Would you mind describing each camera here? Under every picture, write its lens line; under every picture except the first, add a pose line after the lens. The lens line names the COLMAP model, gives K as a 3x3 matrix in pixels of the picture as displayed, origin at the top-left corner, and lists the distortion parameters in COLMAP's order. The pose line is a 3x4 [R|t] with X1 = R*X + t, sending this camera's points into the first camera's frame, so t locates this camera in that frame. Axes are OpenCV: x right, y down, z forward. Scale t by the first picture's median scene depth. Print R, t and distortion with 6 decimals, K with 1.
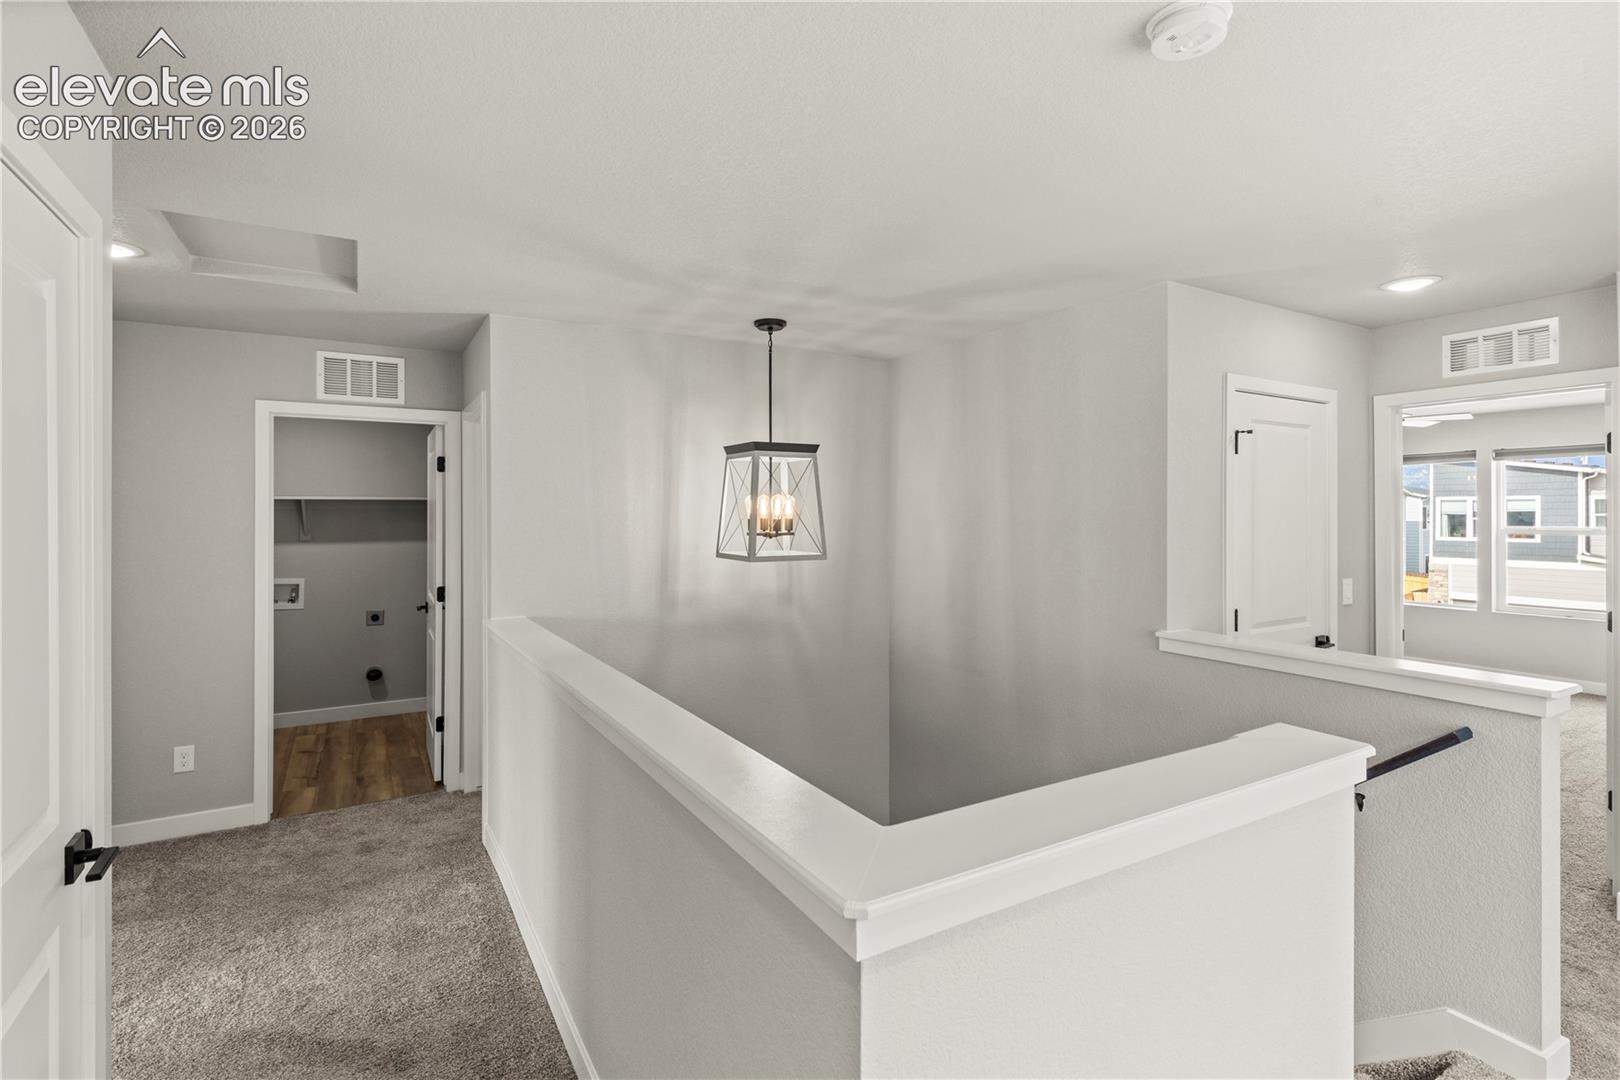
lens RADIAL K [[770.9, 0, 810.6], [0, 770.9, 508.2], [0, 0, 1]] dist [-0.000743, -0.000039]
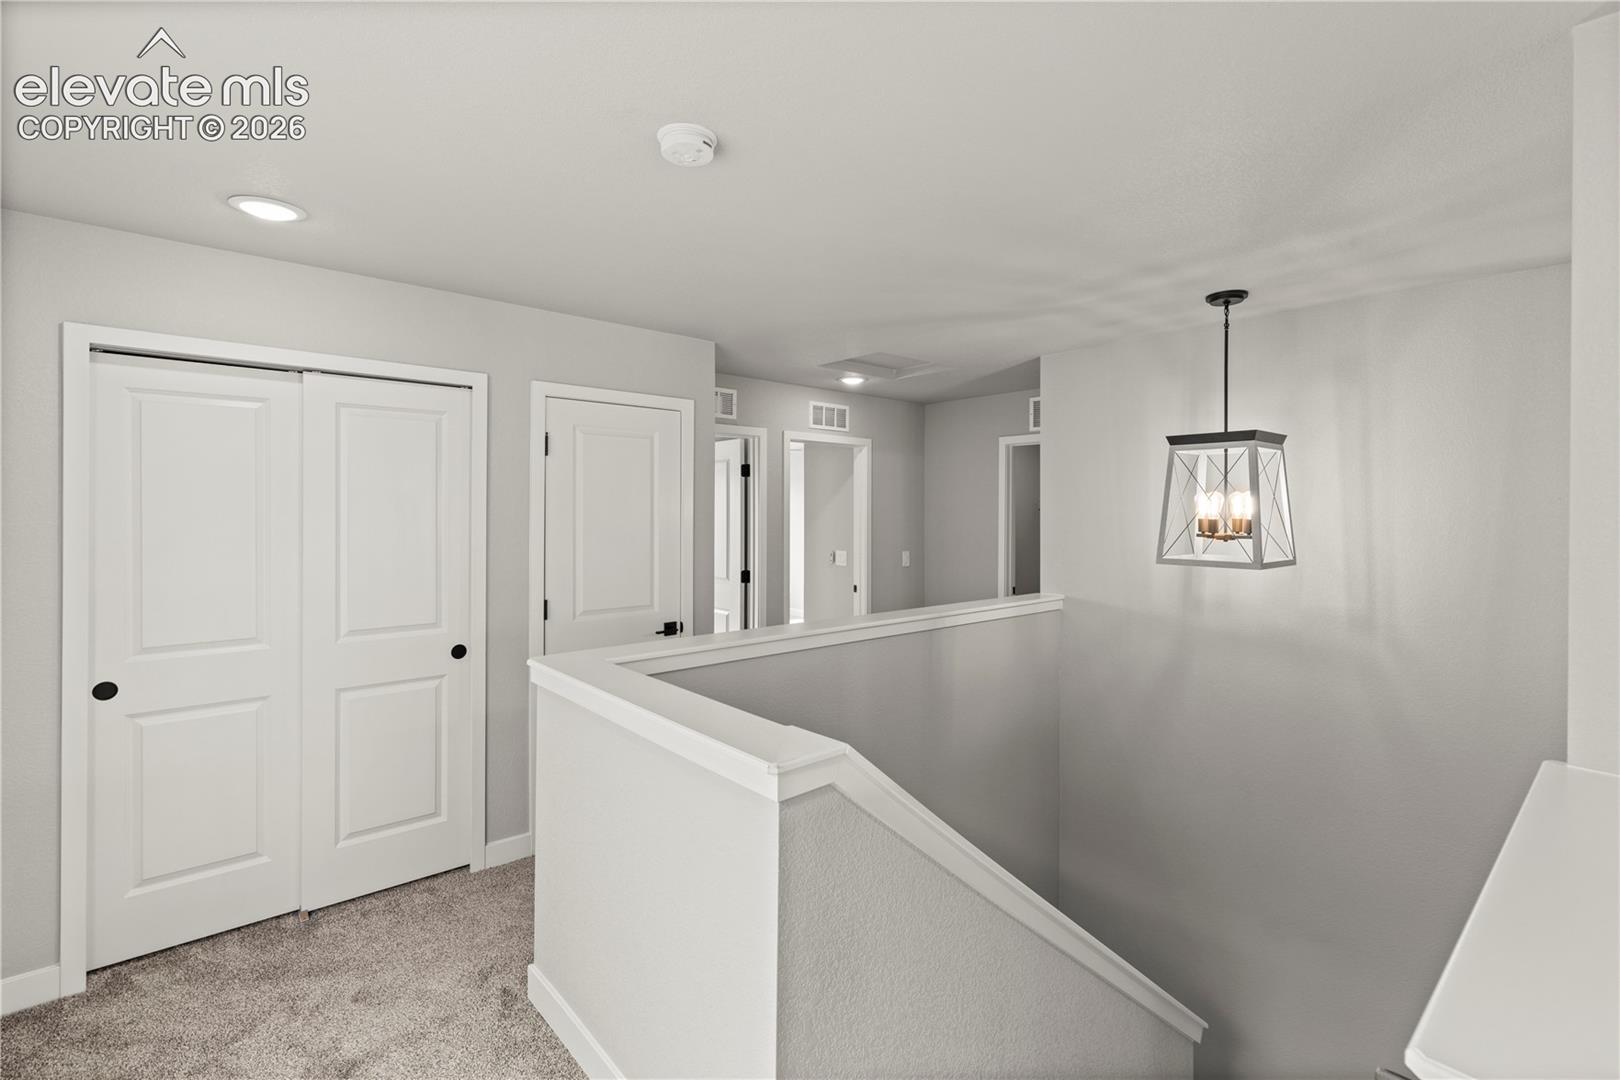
lens RADIAL K [[730.4, 0, 805.0], [0, 730.4, 509.3], [0, 0, 1]] dist [-0.000478, 0.000009]
pose [[0.177547, 0.001407, -0.984111, 0.681570], [-0.002077, 0.999997, 0.001055, 0.002723], [0.984110, 0.001857, 0.177550, 0.380185]]
